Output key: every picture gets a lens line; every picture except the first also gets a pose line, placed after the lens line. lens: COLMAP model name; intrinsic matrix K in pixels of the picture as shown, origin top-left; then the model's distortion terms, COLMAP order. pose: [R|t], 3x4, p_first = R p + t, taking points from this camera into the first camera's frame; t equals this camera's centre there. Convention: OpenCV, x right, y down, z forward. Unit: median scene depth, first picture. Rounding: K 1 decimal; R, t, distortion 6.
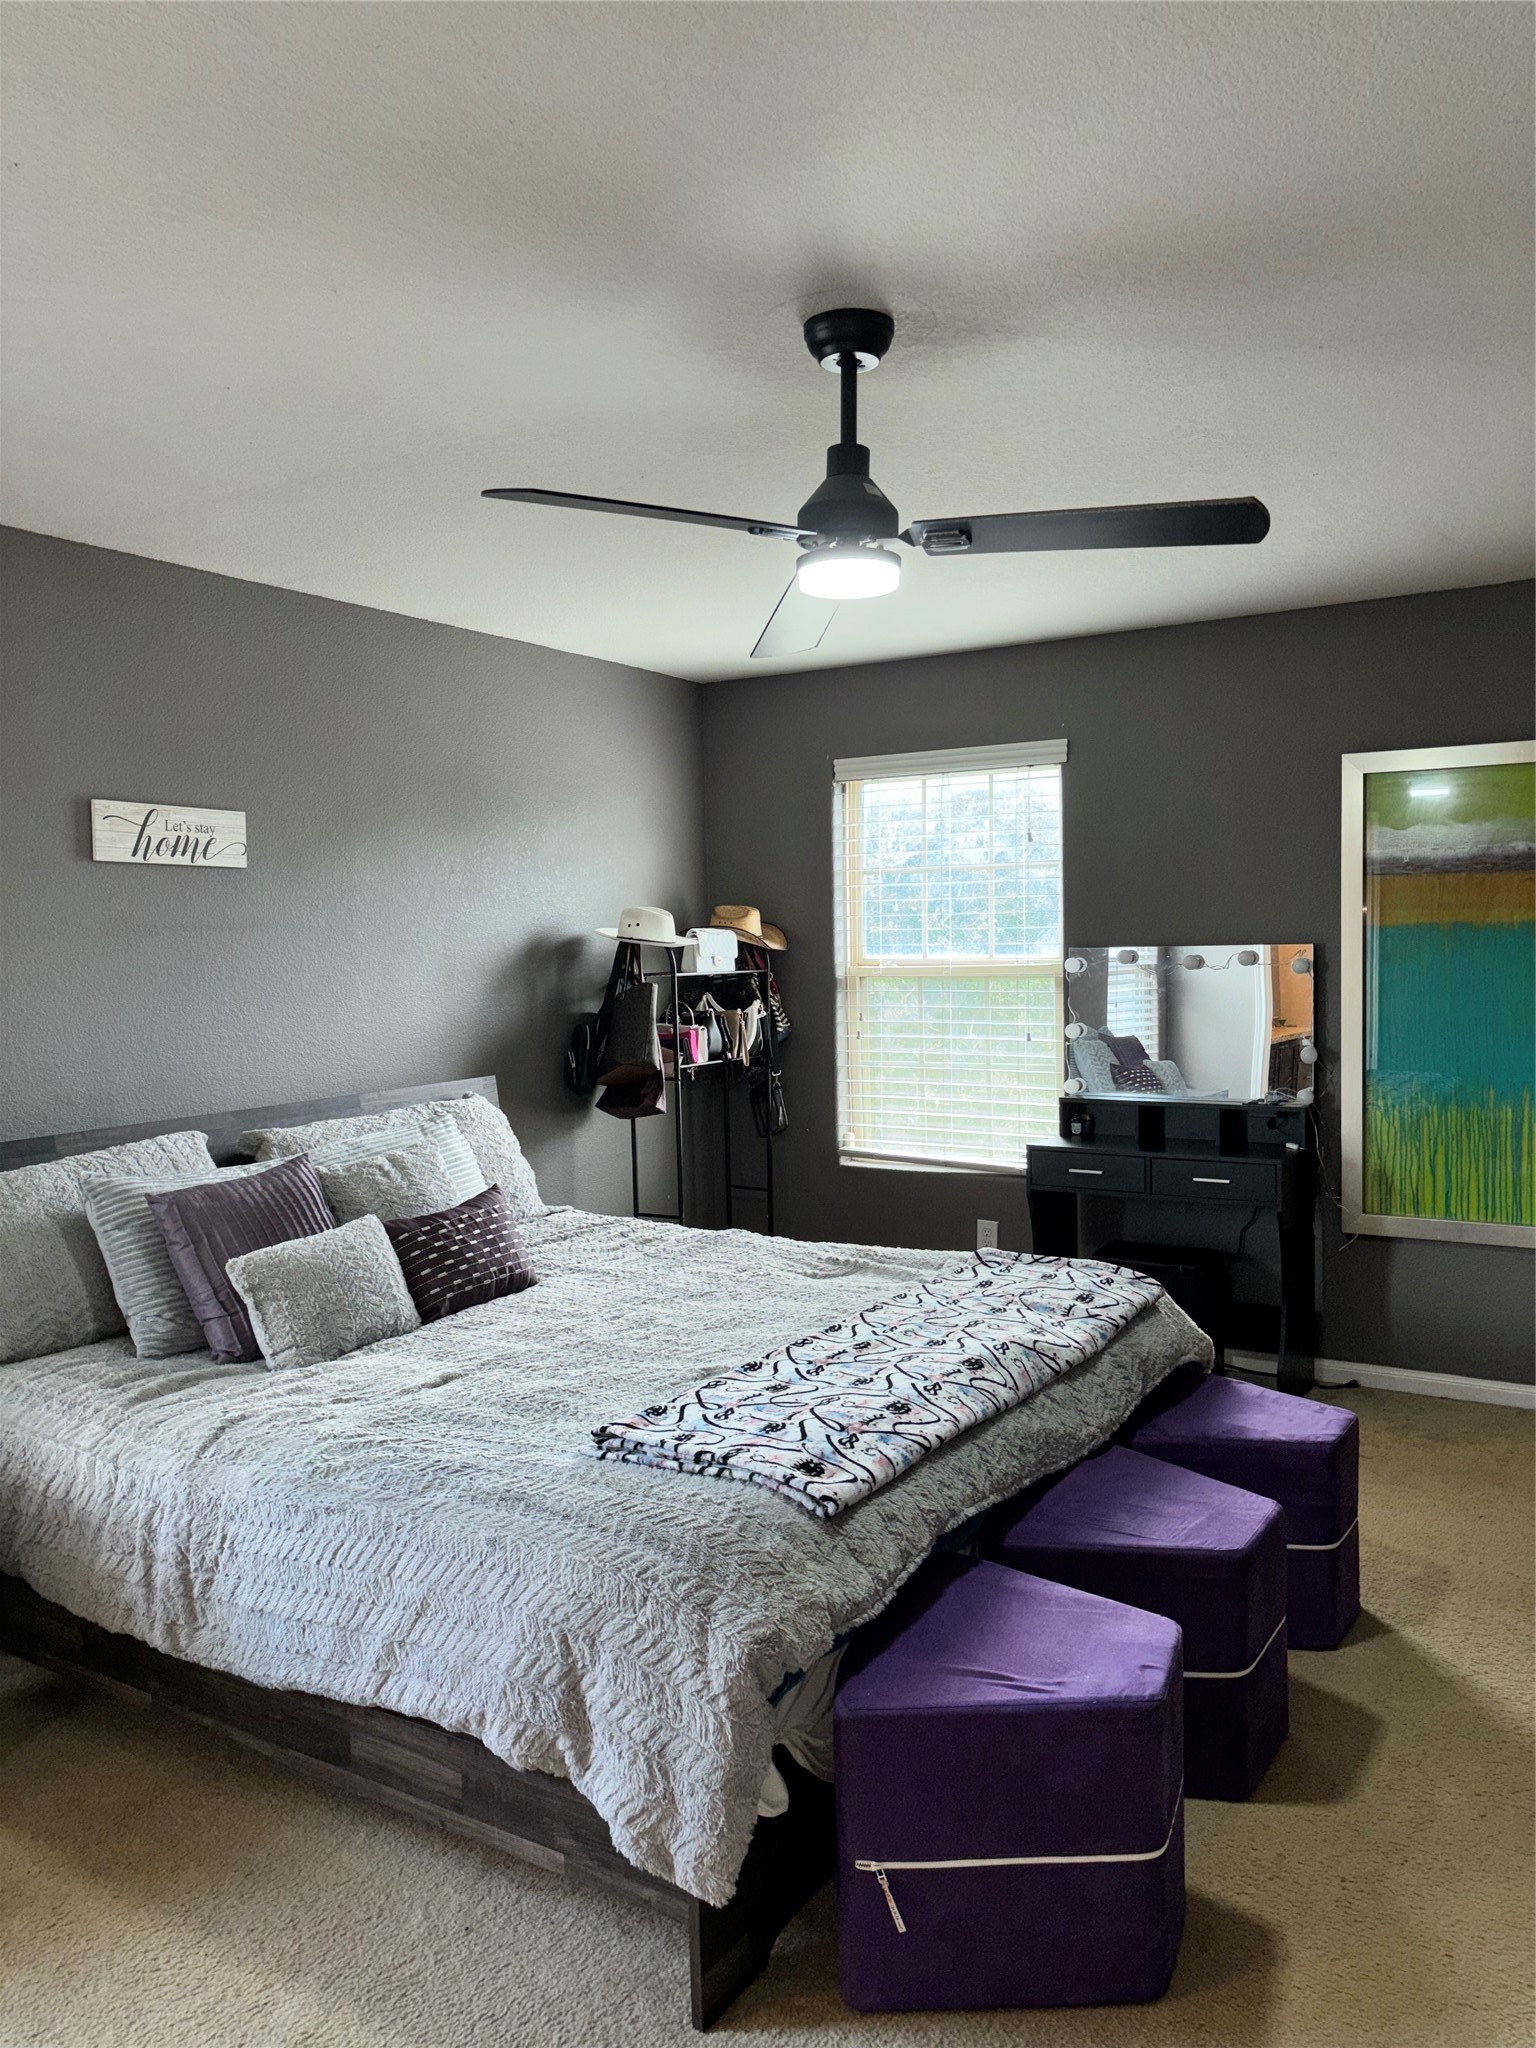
lens RADIAL K [[1554.0, 0, 776.2], [0, 1554.0, 1028.7], [0, 0, 1]] dist [0.050757, -0.049579]
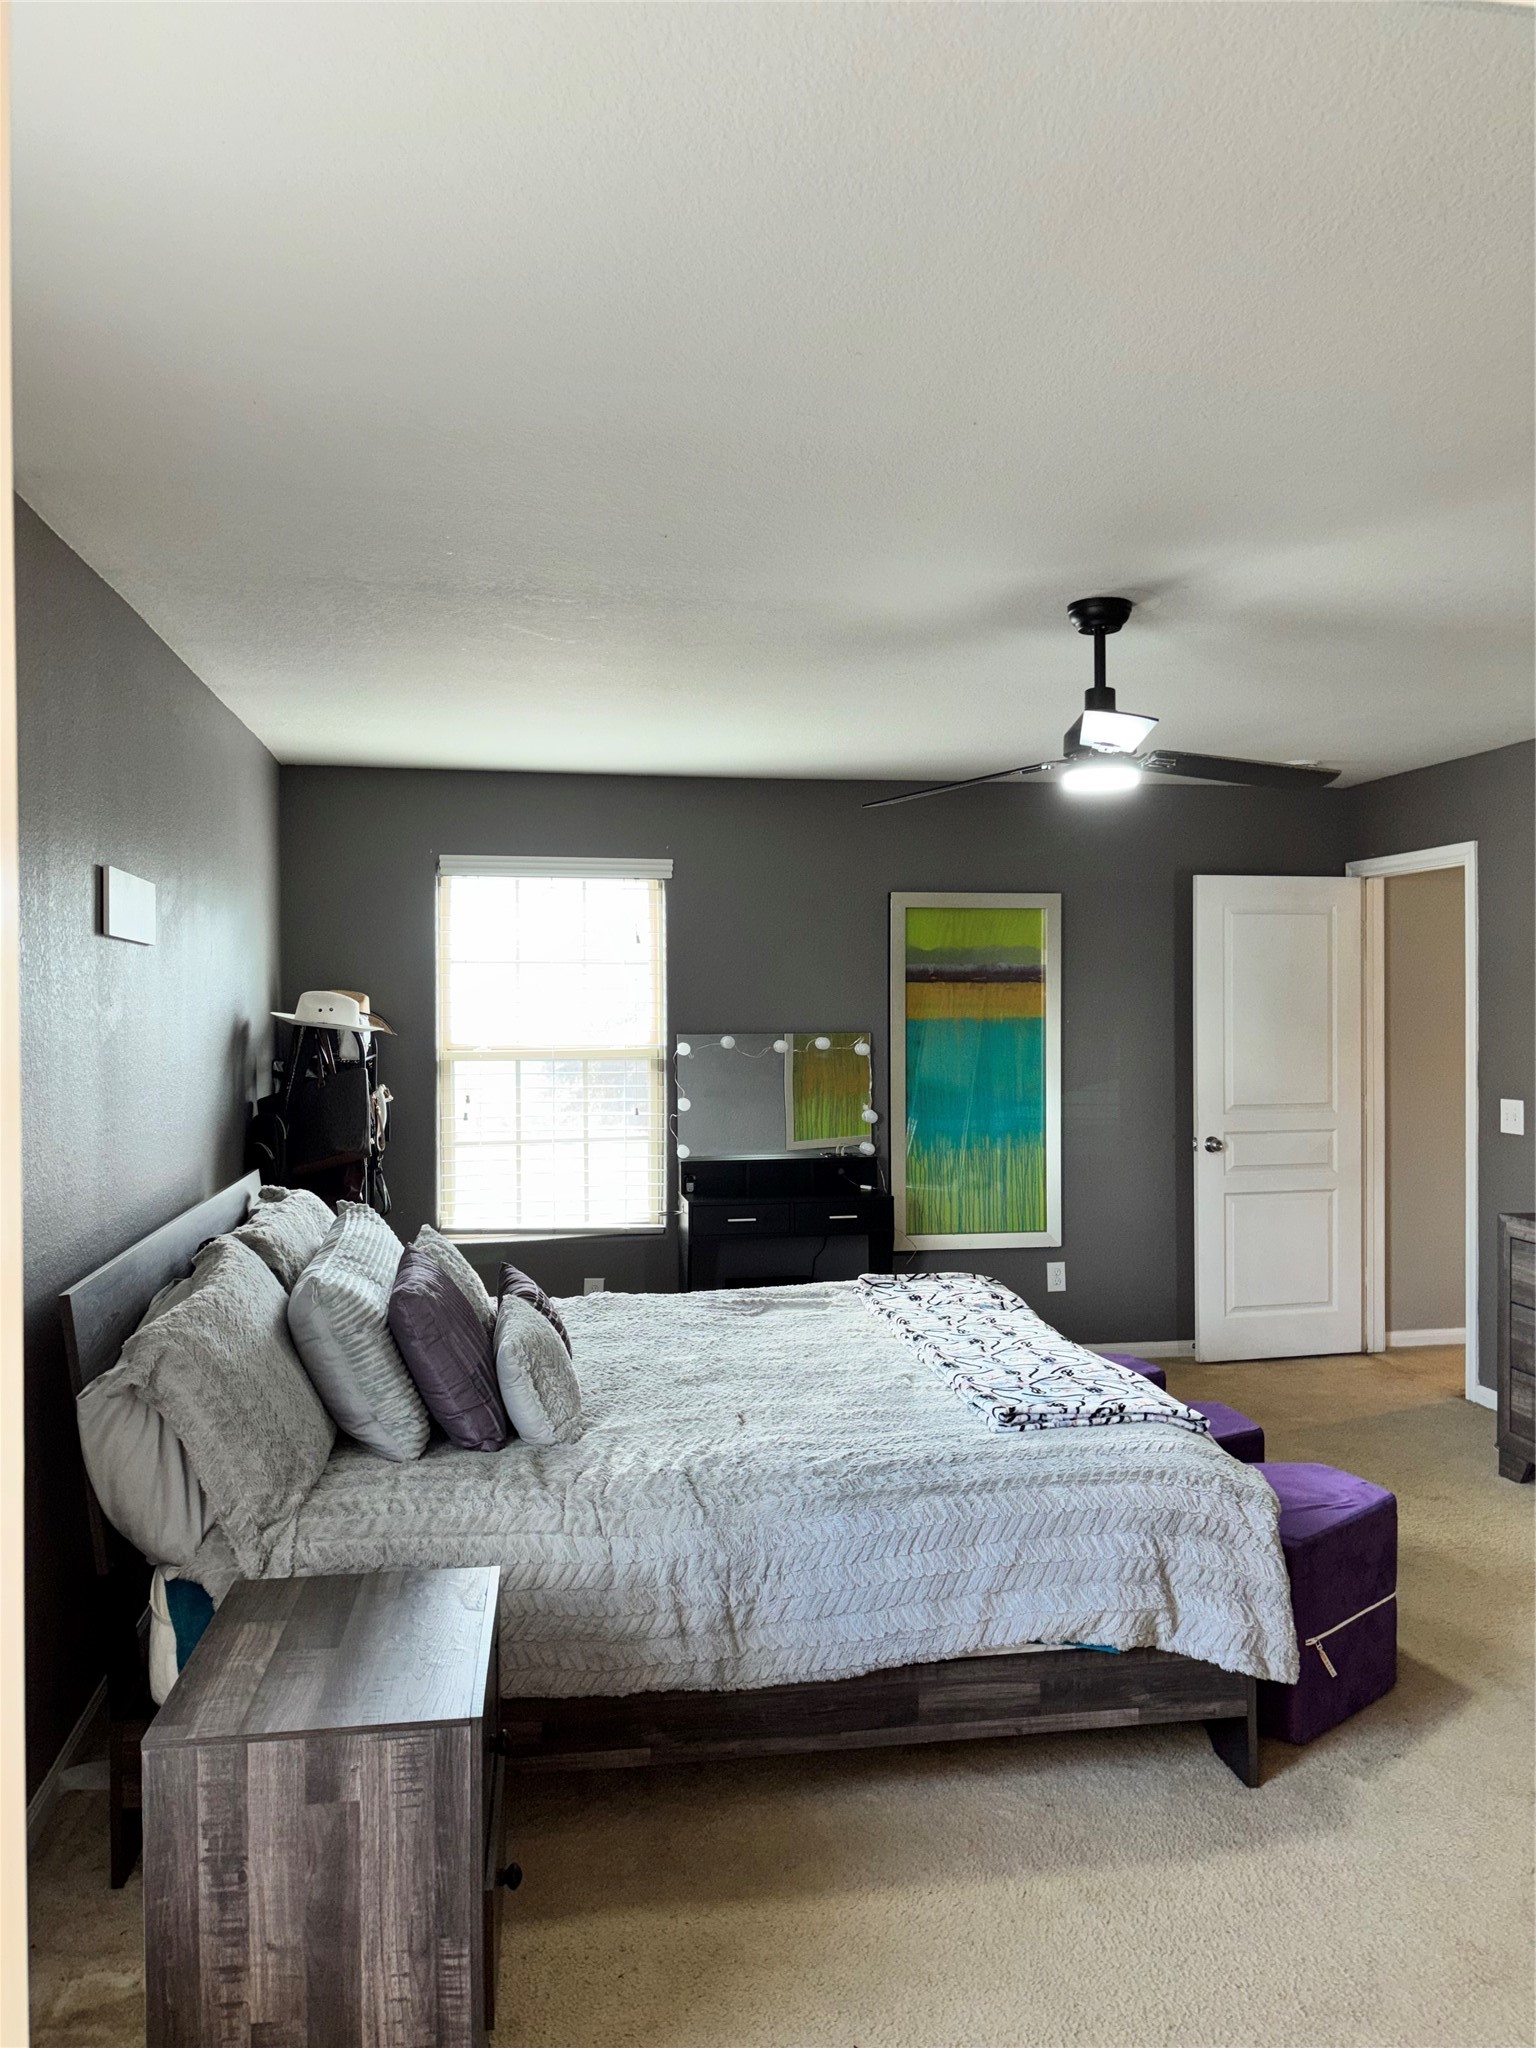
lens RADIAL K [[1554.0, 0, 786.8], [0, 1554.0, 1015.6], [0, 0, 1]] dist [0.050757, -0.049579]
pose [[0.740405, 0.011479, 0.672063, -0.528614], [0.029175, 0.998363, -0.049194, -0.005662], [-0.671528, 0.056030, 0.738858, 0.070183]]
